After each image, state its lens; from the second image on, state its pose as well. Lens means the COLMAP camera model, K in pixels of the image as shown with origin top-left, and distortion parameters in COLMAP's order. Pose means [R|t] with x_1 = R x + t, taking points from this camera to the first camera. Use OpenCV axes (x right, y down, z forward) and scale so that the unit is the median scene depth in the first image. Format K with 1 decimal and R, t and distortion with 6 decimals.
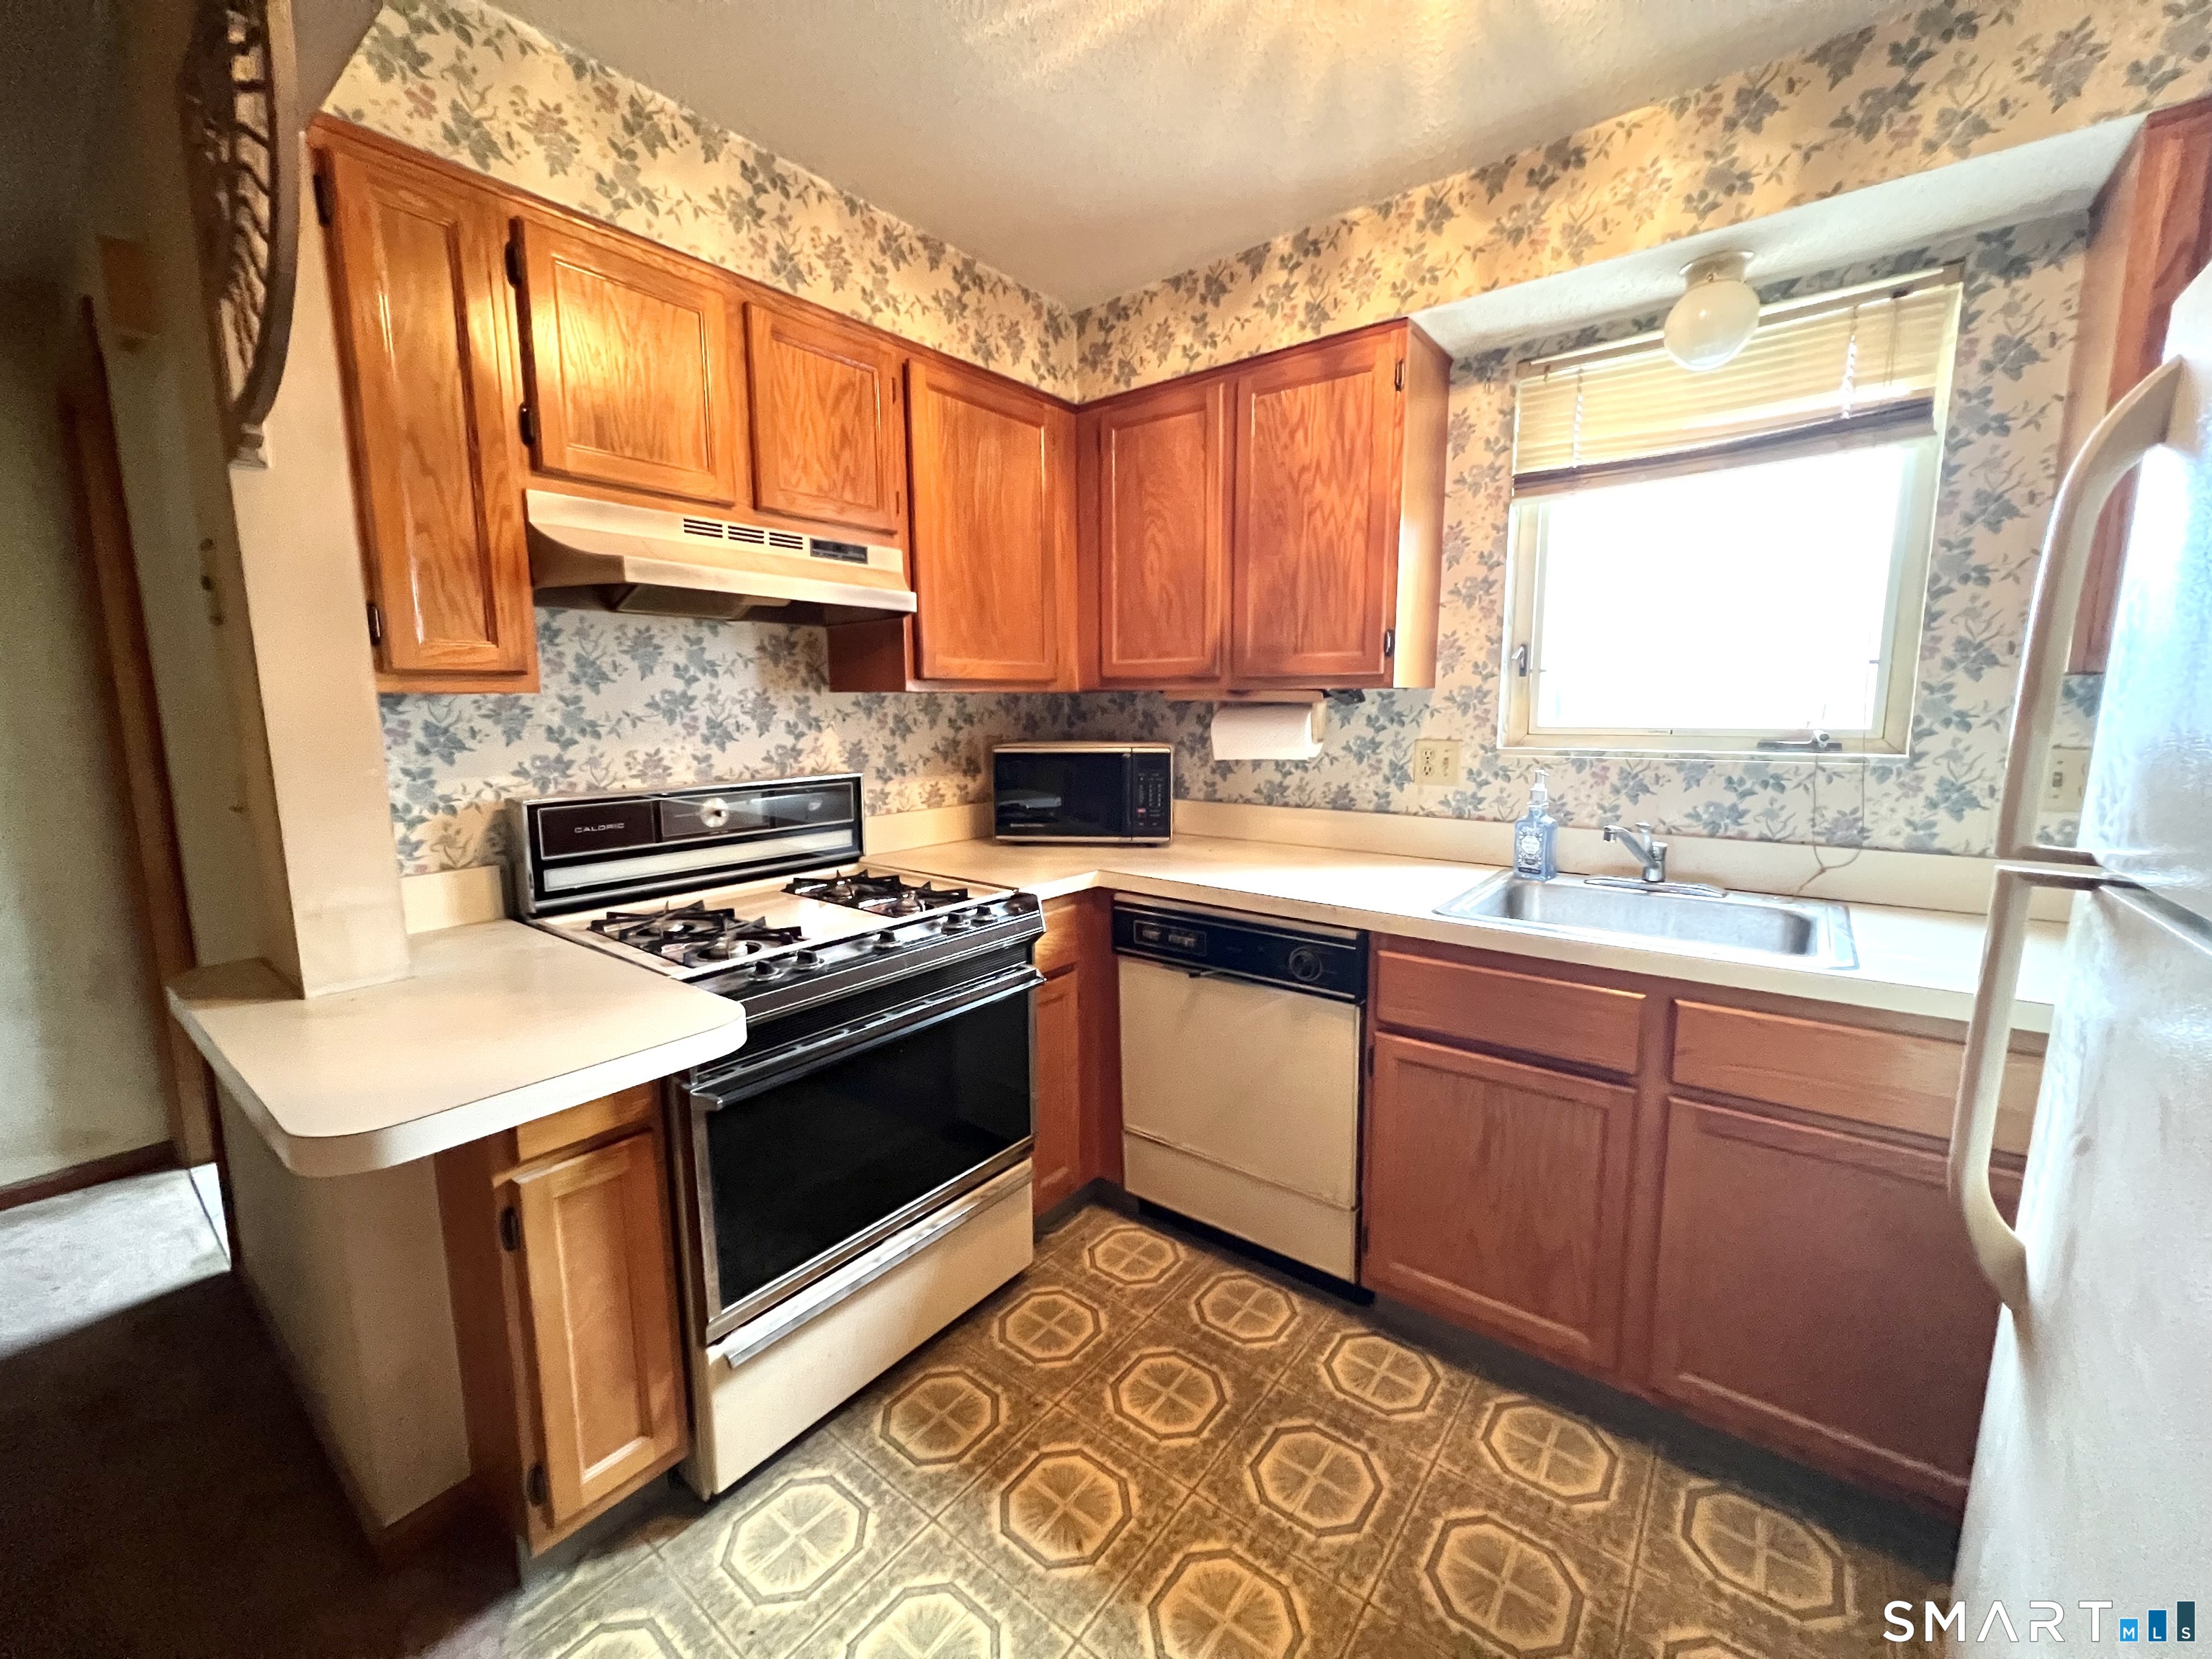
lens RADIAL K [[883.3, 0, 1104.4], [0, 883.3, 827.6], [0, 0, 1]] dist [-0.000110, 0.000060]
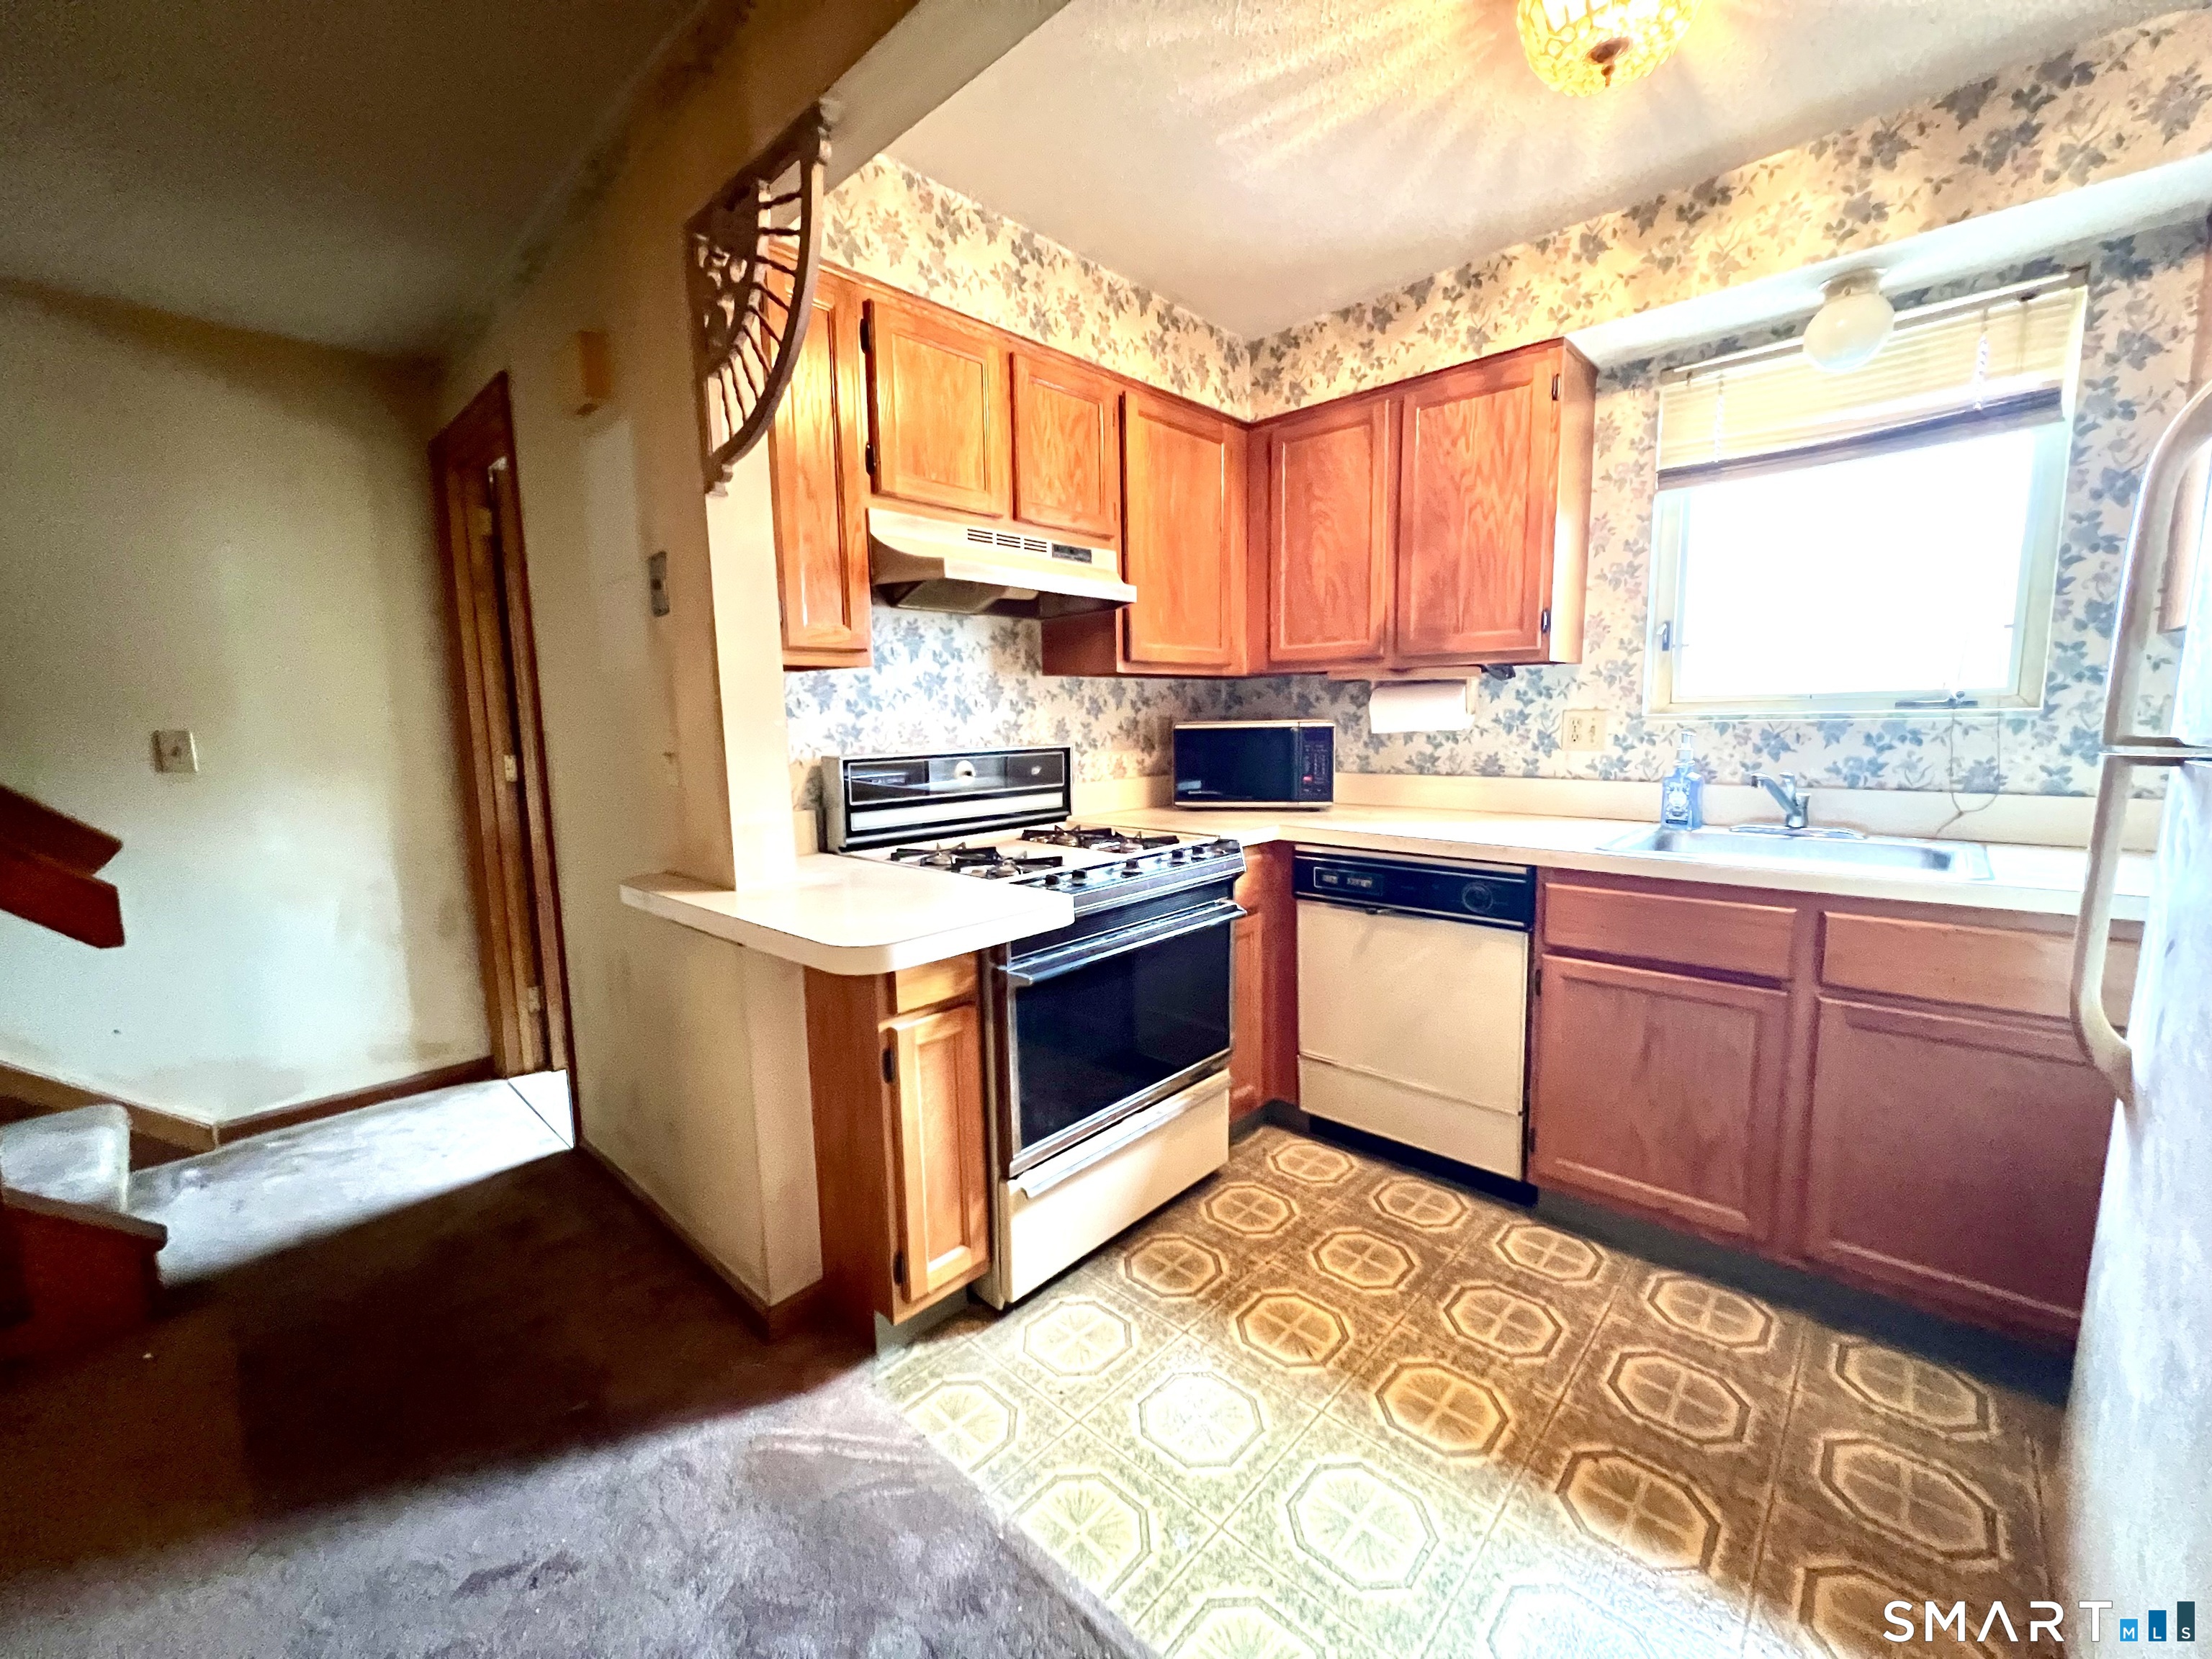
lens RADIAL K [[883.3, 0, 1104.6], [0, 883.3, 827.2], [0, 0, 1]] dist [-0.000110, 0.000060]
pose [[0.996248, -0.000832, -0.086539, -0.167575], [-0.000329, 0.999910, -0.013392, 0.082753], [0.086542, 0.013371, 0.996158, -0.205803]]
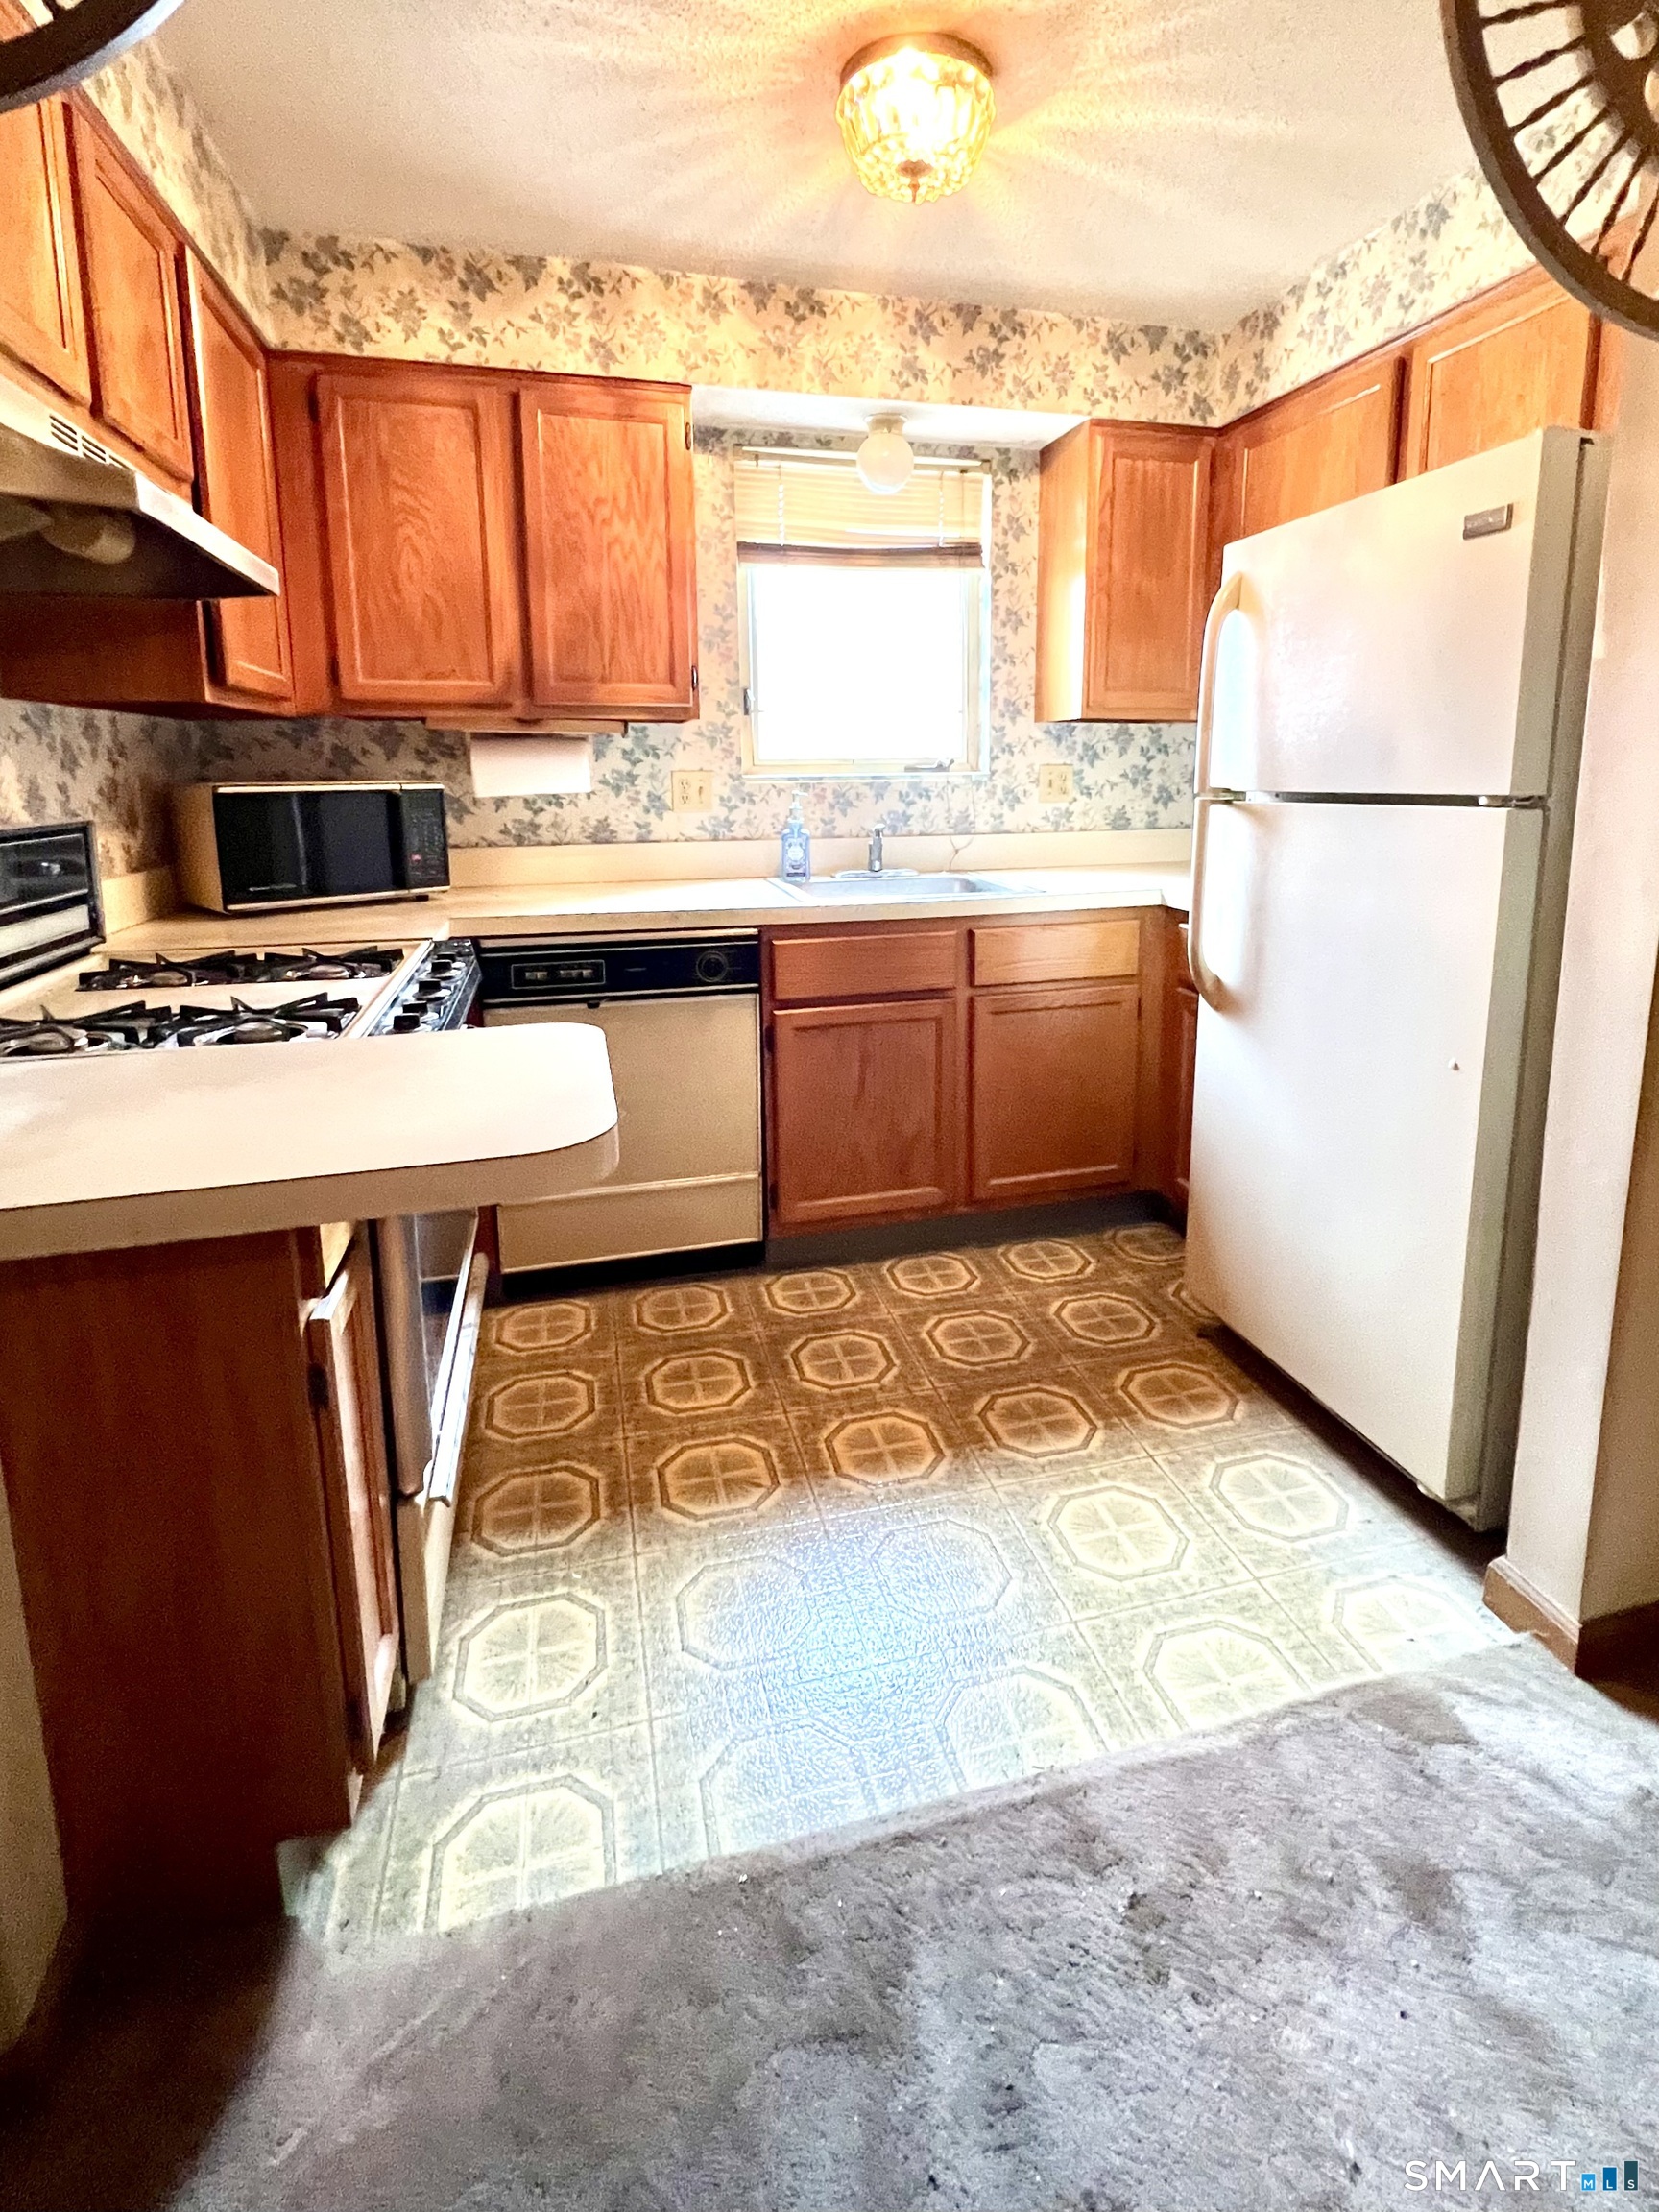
lens RADIAL K [[1058.3, 0, 849.1], [0, 1058.3, 938.7], [0, 0, 1]] dist [-0.001040, 0.000039]
pose [[0.603703, -0.126553, 0.787101, -0.745432], [0.115196, 0.990806, 0.070951, 0.048741], [-0.788843, 0.047837, 0.612731, 0.059208]]
